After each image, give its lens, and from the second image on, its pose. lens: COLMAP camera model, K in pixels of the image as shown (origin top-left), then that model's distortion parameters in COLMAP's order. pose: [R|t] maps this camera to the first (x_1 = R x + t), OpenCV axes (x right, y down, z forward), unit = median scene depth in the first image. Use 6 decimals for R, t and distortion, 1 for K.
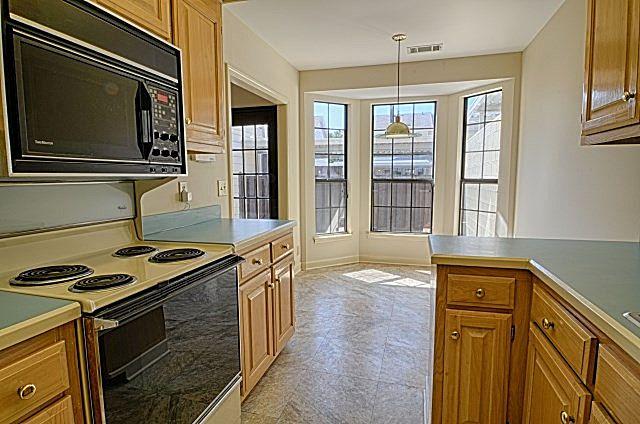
lens RADIAL K [[338.5, 0, 323.2], [0, 338.5, 210.9], [0, 0, 1]] dist [-0.012923, -0.000939]
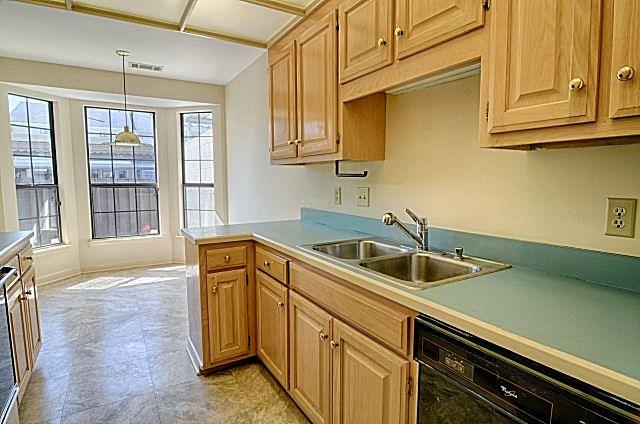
lens RADIAL K [[338.5, 0, 323.2], [0, 338.5, 210.9], [0, 0, 1]] dist [-0.012923, -0.000939]
pose [[0.674983, -0.067678, 0.734723, -0.129330], [0.072372, 0.997055, 0.025354, 0.005141], [-0.734275, 0.036060, 0.677894, -0.138583]]
